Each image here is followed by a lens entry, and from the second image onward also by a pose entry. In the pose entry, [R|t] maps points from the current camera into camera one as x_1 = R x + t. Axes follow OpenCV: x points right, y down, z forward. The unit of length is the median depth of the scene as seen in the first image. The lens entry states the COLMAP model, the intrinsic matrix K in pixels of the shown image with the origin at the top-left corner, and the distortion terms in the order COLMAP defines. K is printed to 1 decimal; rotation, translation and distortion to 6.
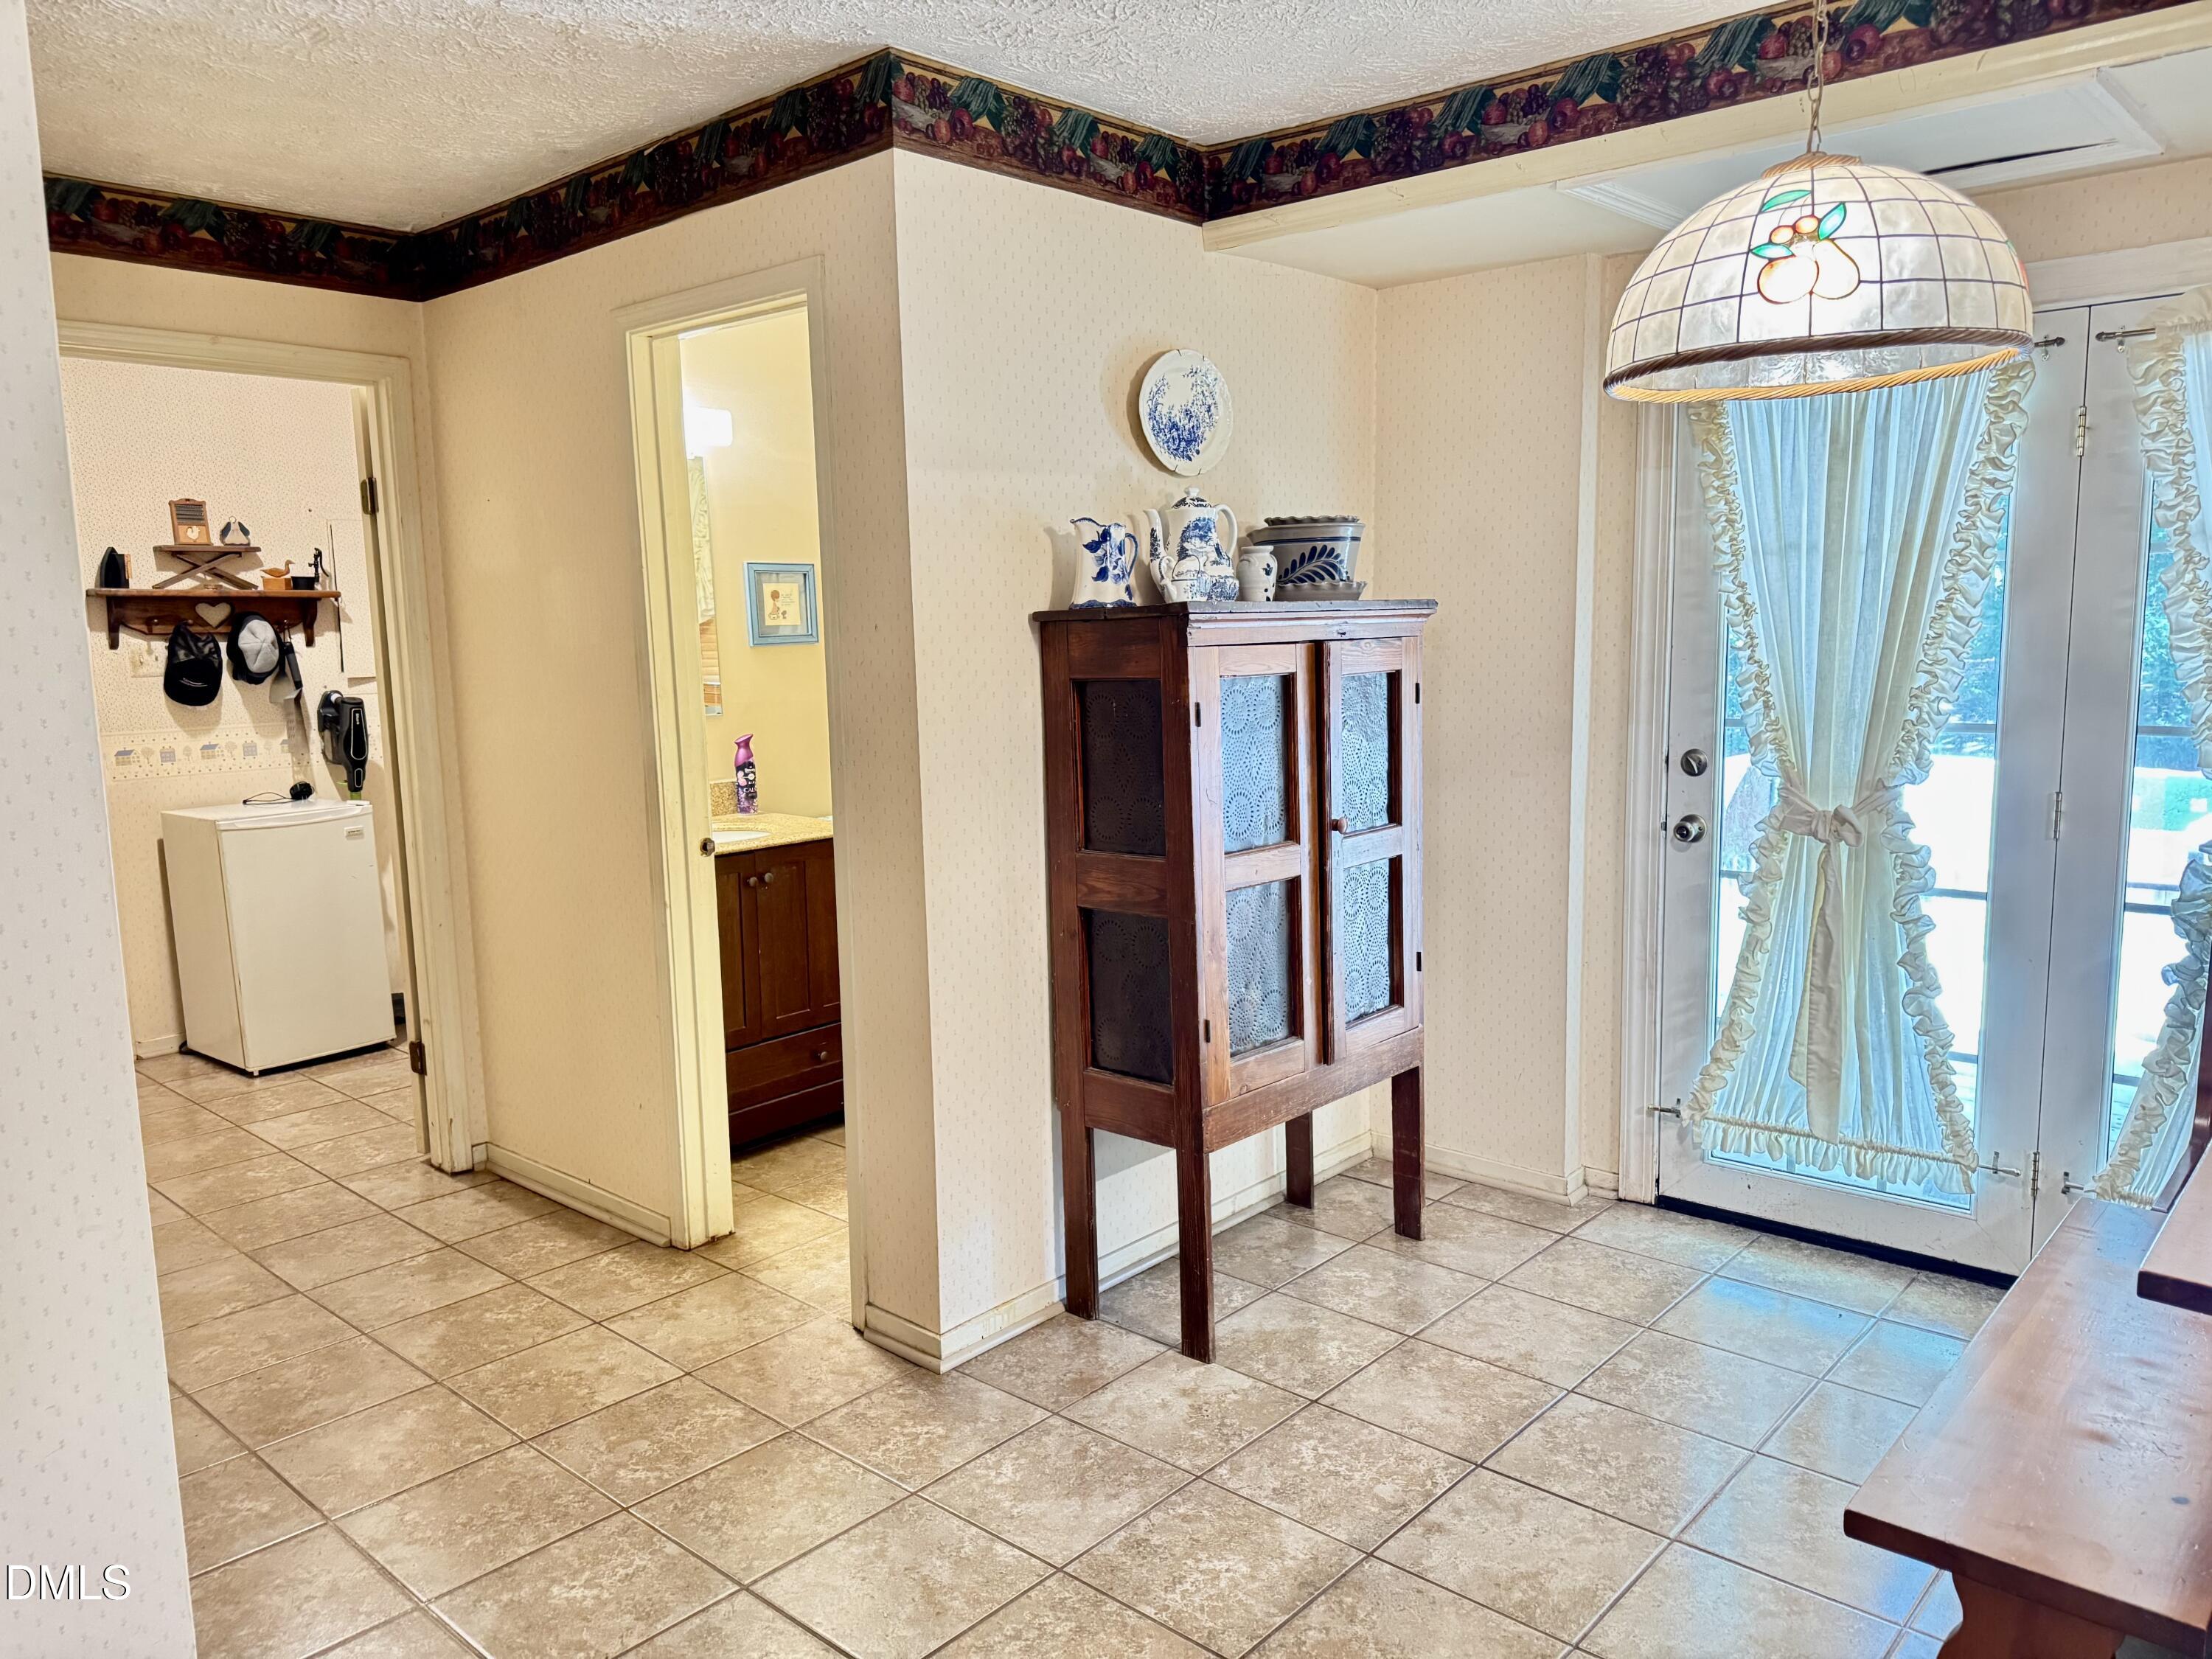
lens RADIAL K [[1573.0, 0, 1101.8], [0, 1573.0, 839.8], [0, 0, 1]] dist [0.057762, -0.043586]
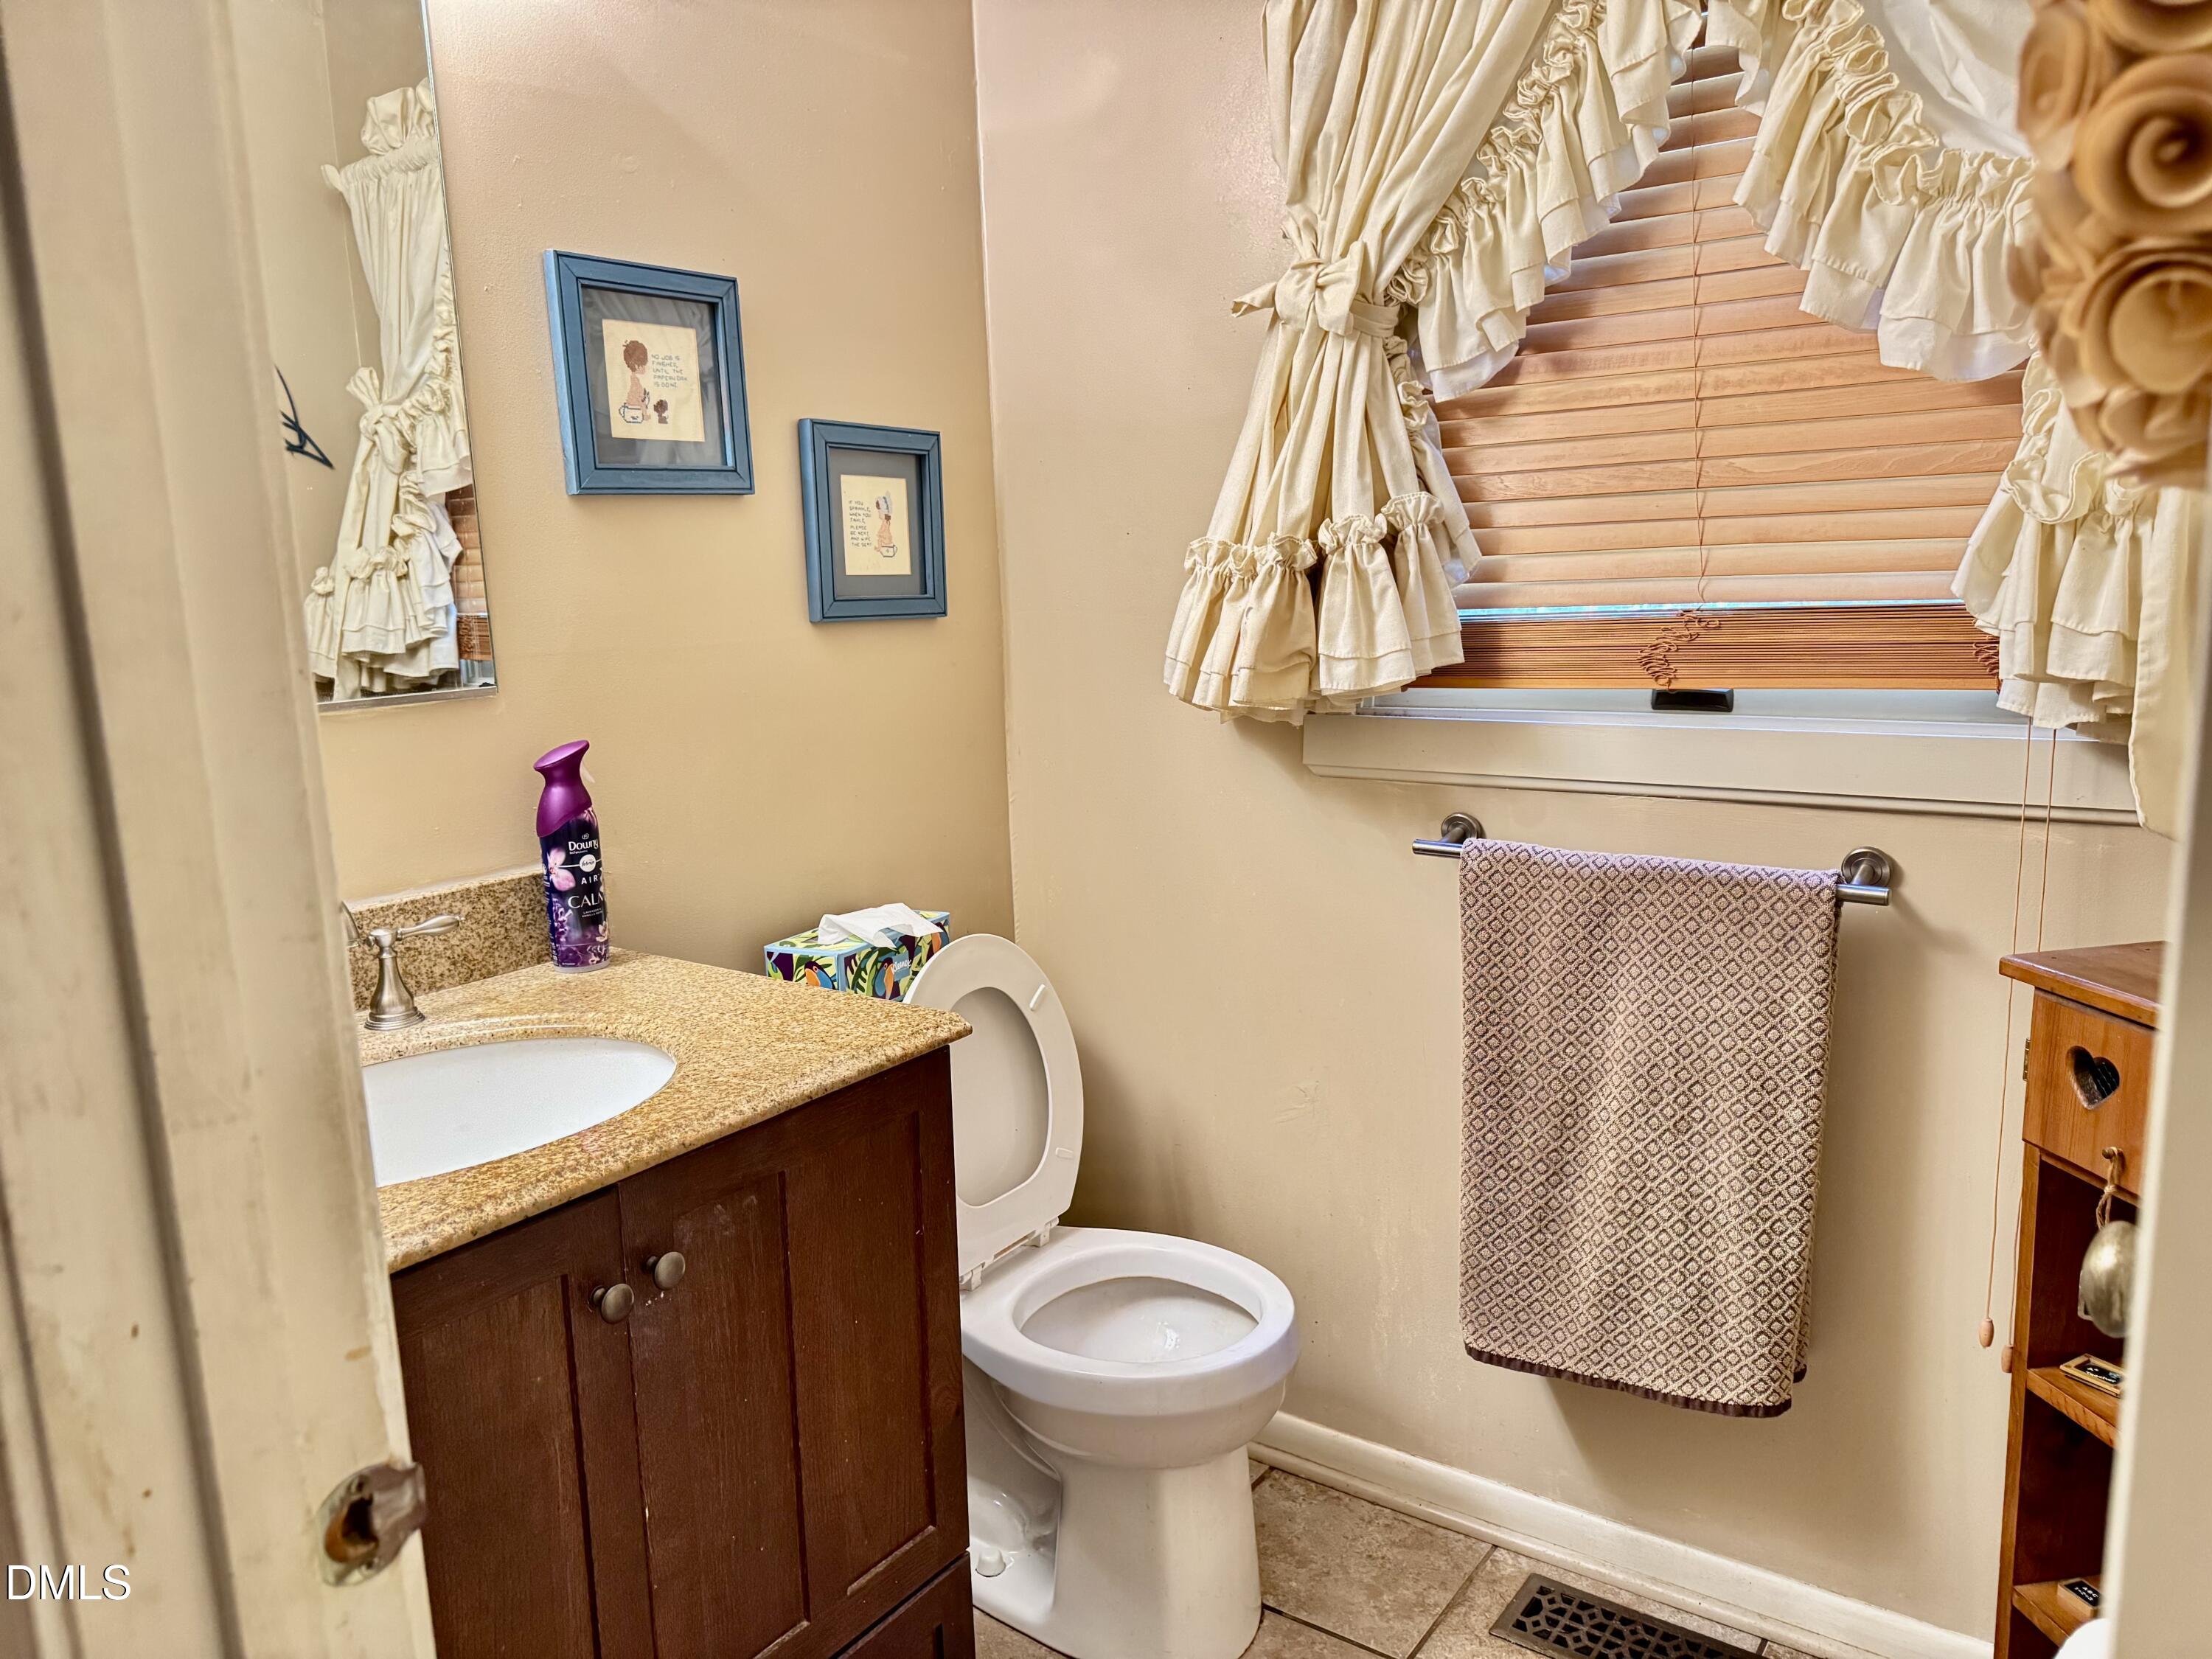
lens RADIAL K [[1573.0, 0, 1108.8], [0, 1573.0, 828.7], [0, 0, 1]] dist [0.057762, -0.043586]
pose [[0.993737, -0.027177, 0.108388, -0.190558], [0.023060, 0.998971, 0.039063, -0.076736], [-0.109338, -0.036319, 0.993341, 0.837807]]
